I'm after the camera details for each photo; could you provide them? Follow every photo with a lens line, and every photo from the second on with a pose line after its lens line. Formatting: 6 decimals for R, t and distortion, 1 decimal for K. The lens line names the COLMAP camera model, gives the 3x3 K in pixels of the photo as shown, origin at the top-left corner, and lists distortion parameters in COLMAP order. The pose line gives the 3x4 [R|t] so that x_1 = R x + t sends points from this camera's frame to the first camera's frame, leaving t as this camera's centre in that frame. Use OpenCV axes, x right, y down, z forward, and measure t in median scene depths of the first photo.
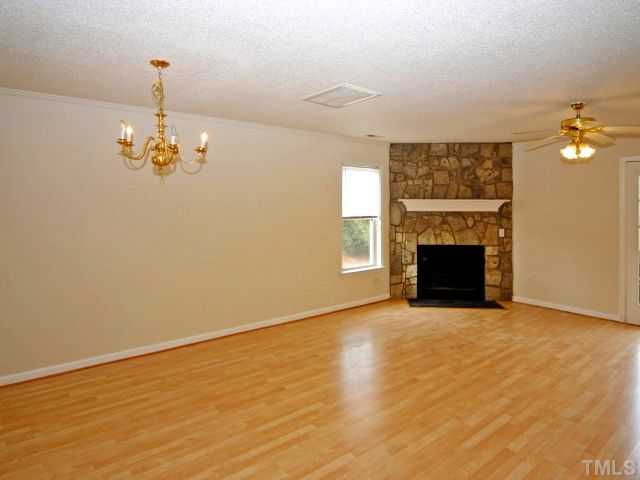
lens RADIAL K [[416.4, 0, 332.0], [0, 416.4, 211.0], [0, 0, 1]] dist [-0.001728, -0.000612]
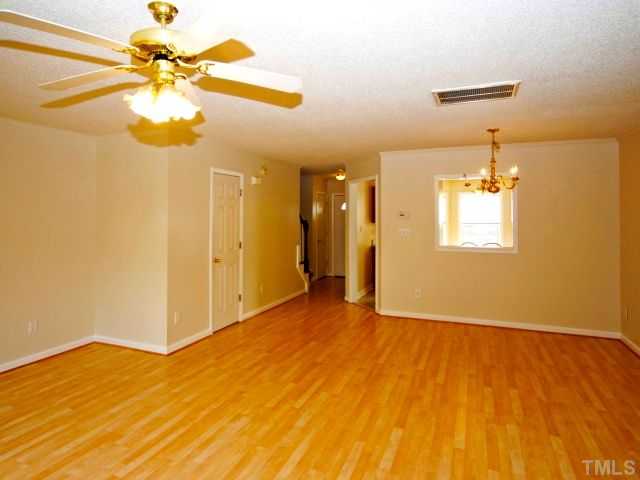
lens RADIAL K [[400.5, 0, 310.3], [0, 400.5, 216.6], [0, 0, 1]] dist [-0.002366, -0.001186]
pose [[-0.899897, -0.004432, -0.436081, 0.394465], [-0.010921, 0.999864, 0.012375, -0.010972], [0.435966, 0.015898, -0.899823, 0.906156]]
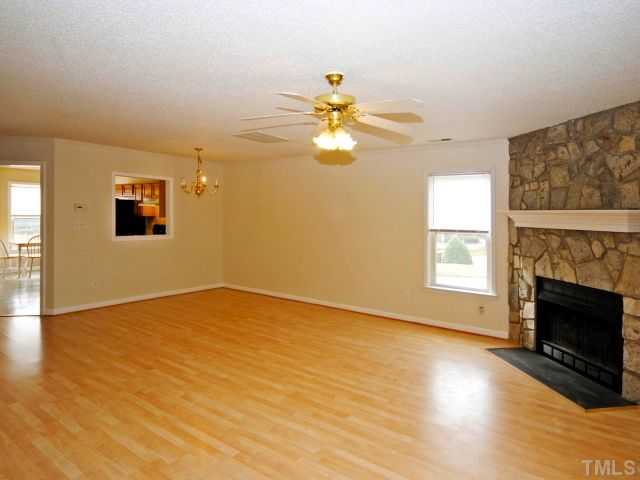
lens RADIAL K [[384.9, 0, 312.2], [0, 384.9, 213.3], [0, 0, 1]] dist [-0.000965, -0.000463]
pose [[0.217442, -0.000705, -0.976073, 0.769360], [-0.037664, 0.999249, -0.009112, -0.003028], [0.975346, 0.038744, 0.217253, 0.495122]]
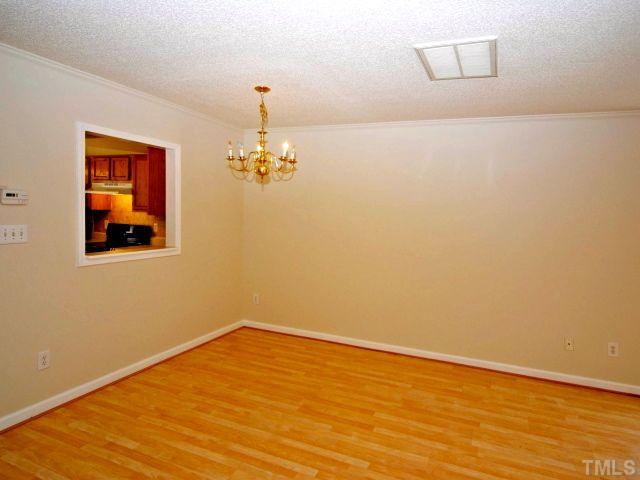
lens RADIAL K [[400.5, 0, 310.3], [0, 400.5, 216.6], [0, 0, 1]] dist [-0.002366, -0.001186]
pose [[0.425291, 0.034742, -0.904390, 0.292255], [-0.048608, 0.998698, 0.015507, -0.006680], [0.903750, 0.037366, 0.426426, 0.274023]]
